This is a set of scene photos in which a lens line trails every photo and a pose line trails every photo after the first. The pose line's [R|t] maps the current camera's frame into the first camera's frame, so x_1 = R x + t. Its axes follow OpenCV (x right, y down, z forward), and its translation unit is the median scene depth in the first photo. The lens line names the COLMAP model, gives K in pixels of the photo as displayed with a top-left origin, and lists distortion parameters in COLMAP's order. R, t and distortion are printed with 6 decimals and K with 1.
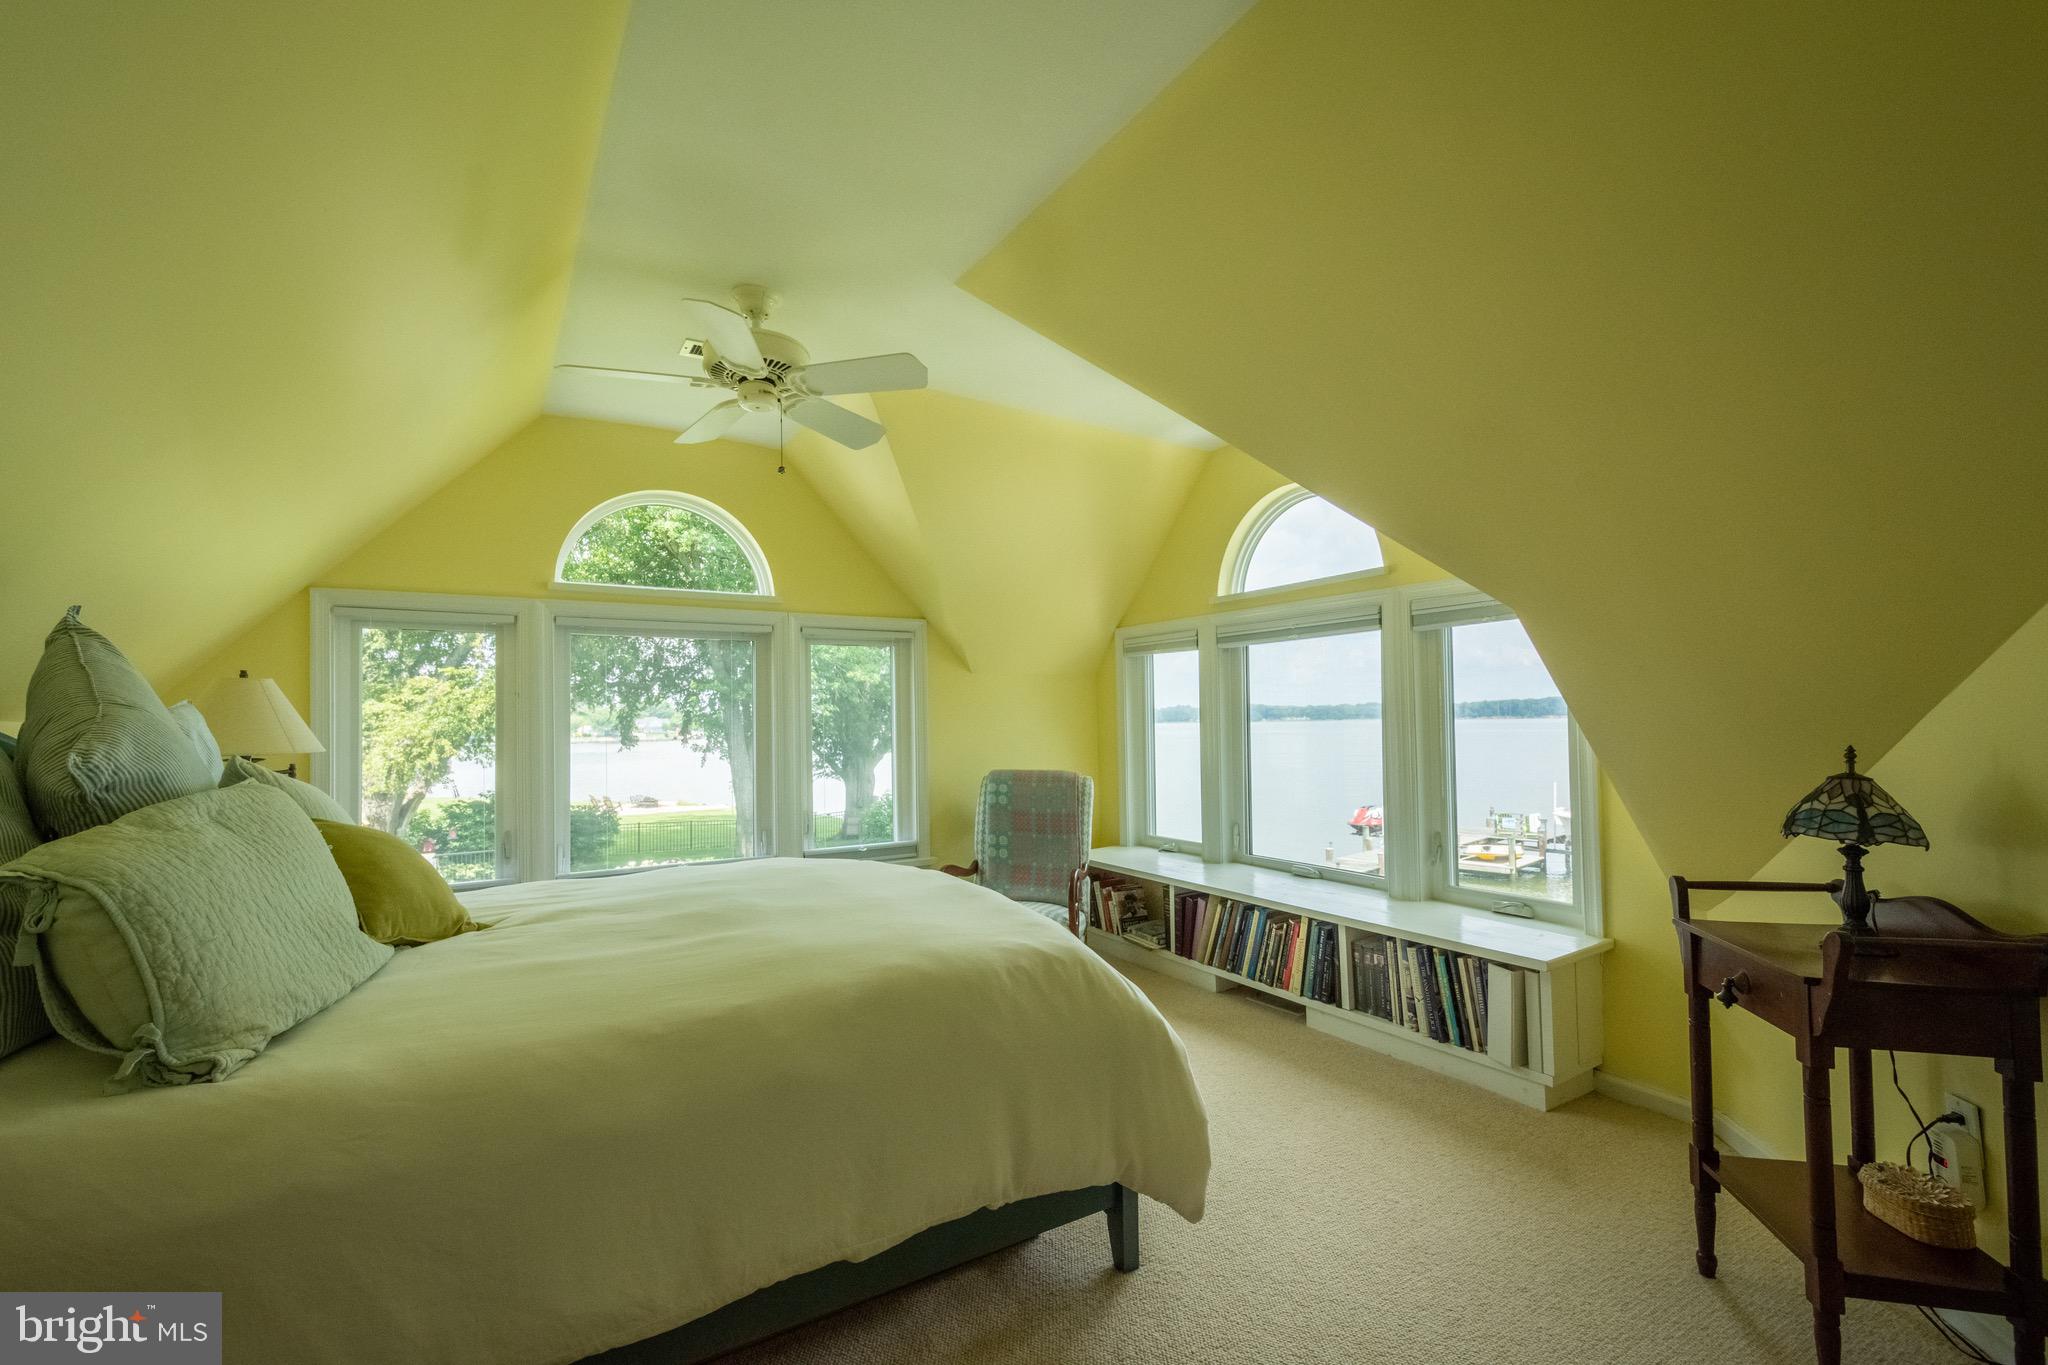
lens RADIAL K [[887.7, 0, 1030.0], [0, 887.7, 702.5], [0, 0, 1]] dist [0.008202, -0.000150]
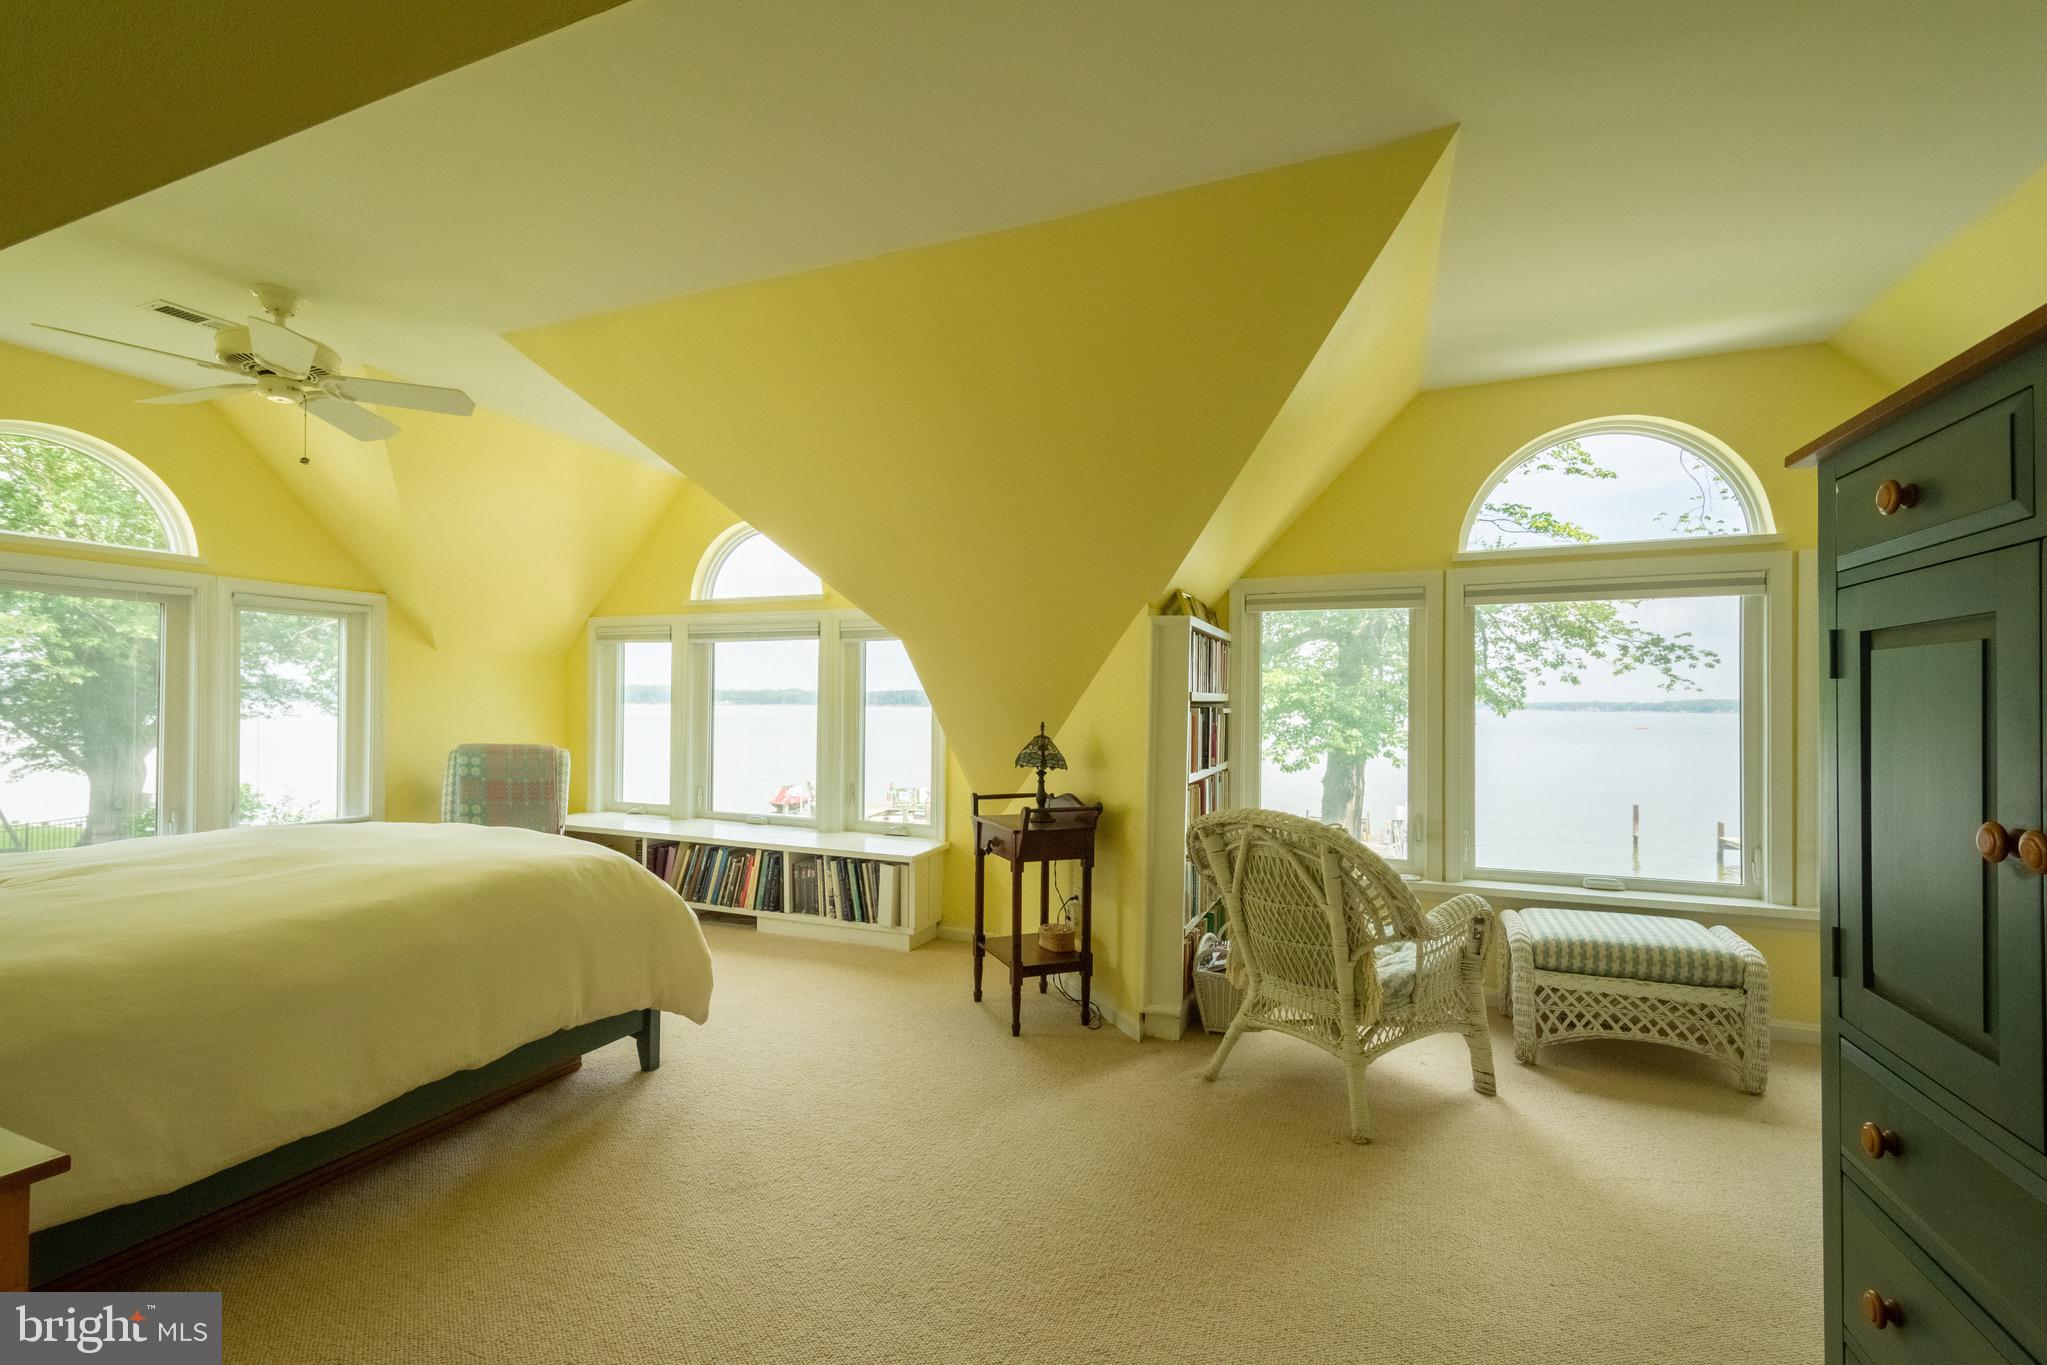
lens RADIAL K [[889.3, 0, 1022.2], [0, 889.3, 699.6], [0, 0, 1]] dist [0.001992, 0.000330]
pose [[0.813302, 0.025499, 0.581283, -0.168994], [-0.033795, 0.999423, 0.003444, -0.003974], [-0.580860, -0.022446, 0.813694, -0.350132]]
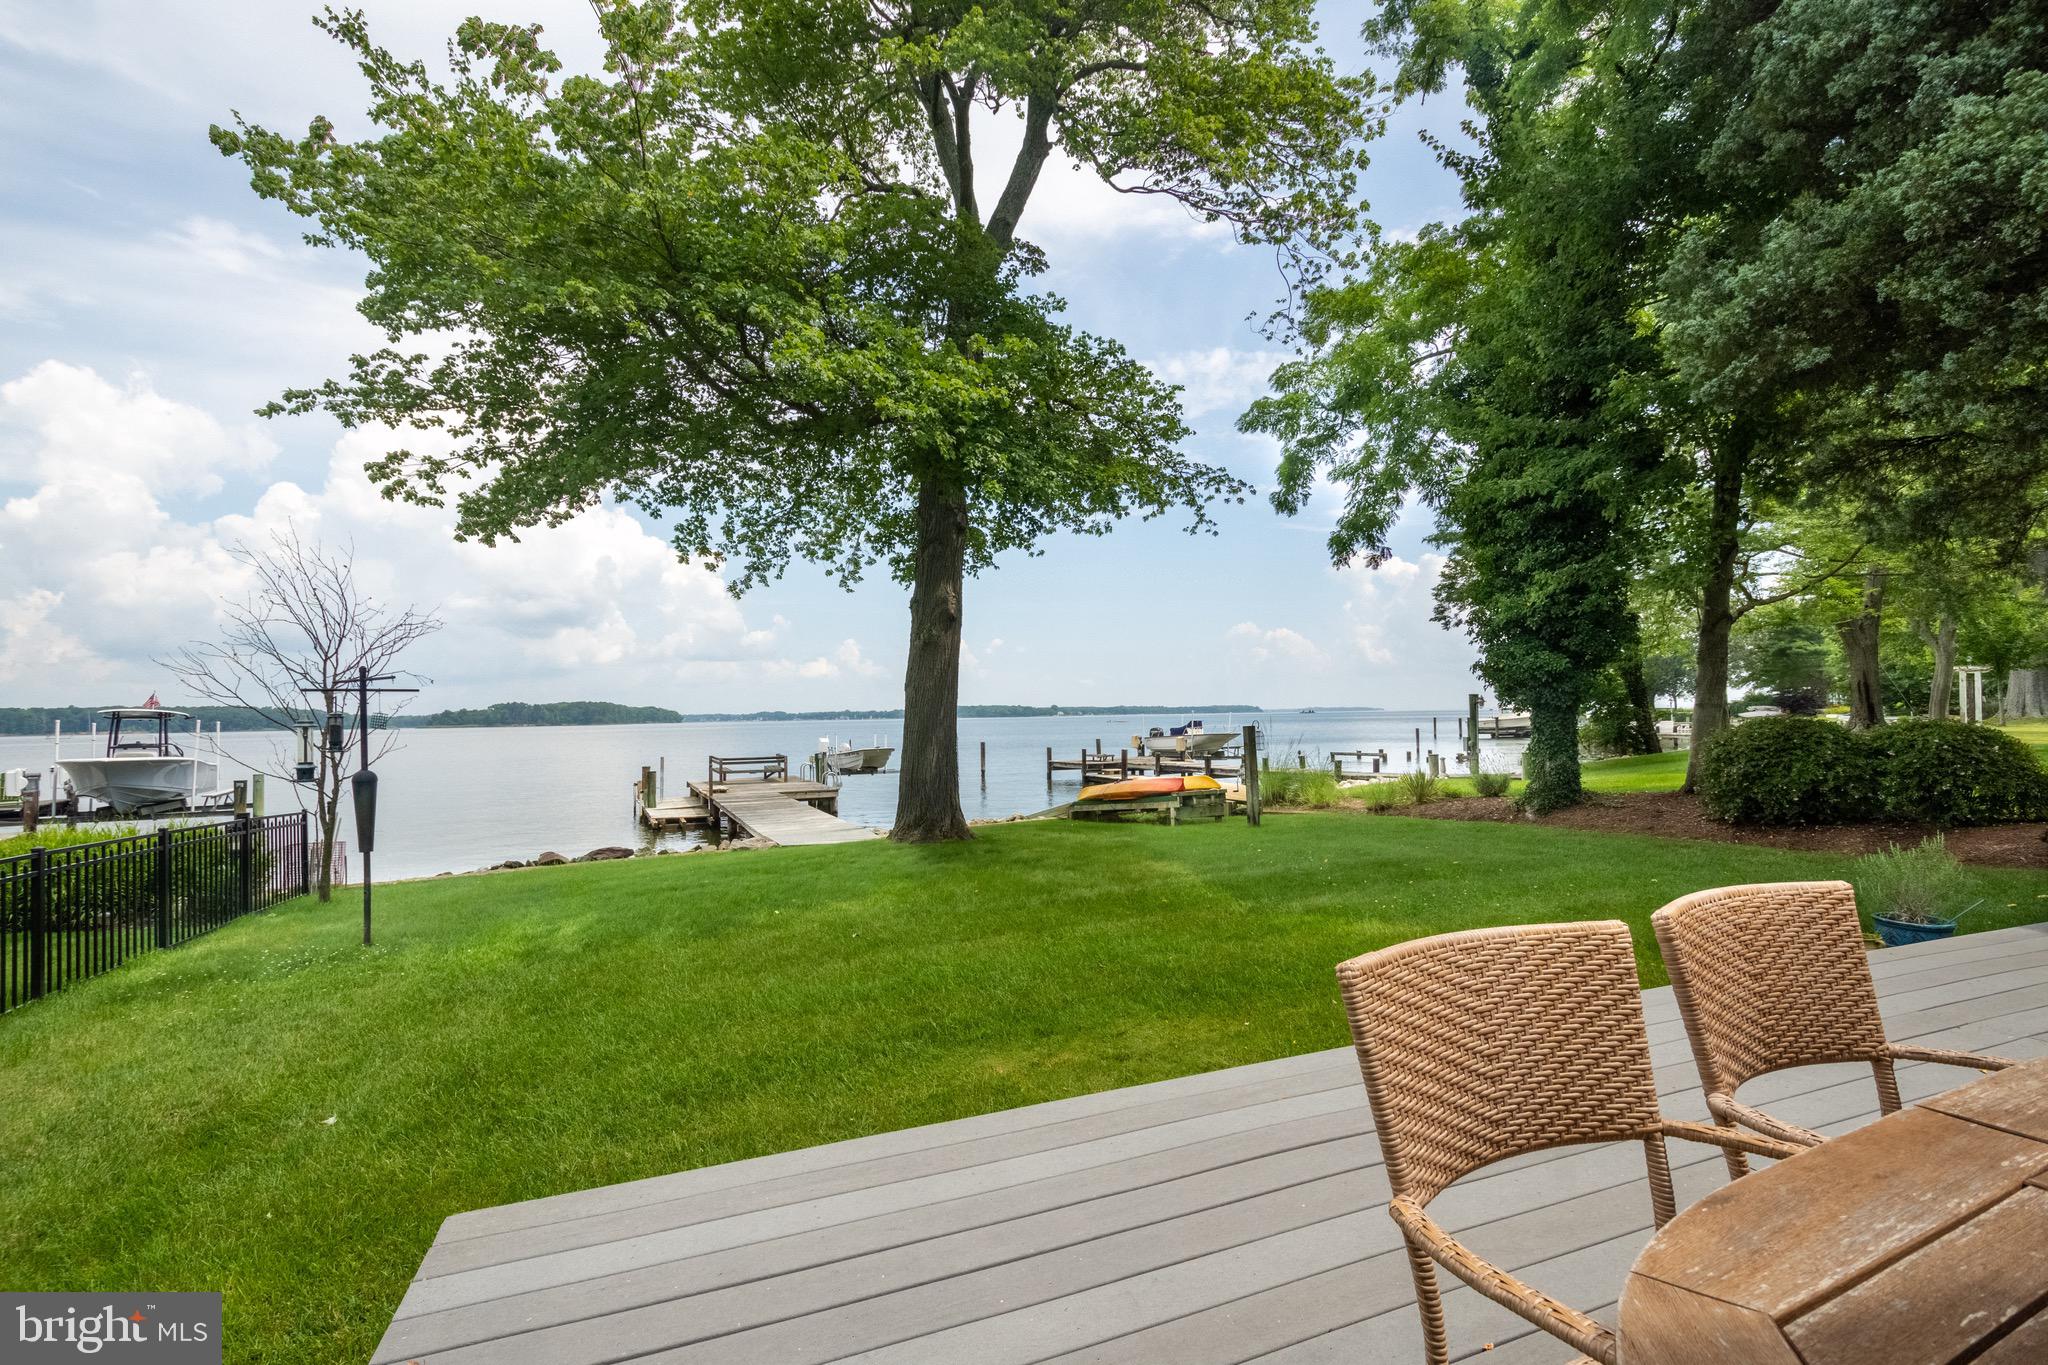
lens RADIAL K [[889.7, 0, 1022.7], [0, 889.7, 699.6], [0, 0, 1]] dist [0.001992, 0.000330]
pose [[0.177207, 0.031336, 0.983675, 0.542813], [-0.011729, 0.999489, -0.029727, 1.020730], [-0.984104, -0.006269, 0.177484, 1.785601]]
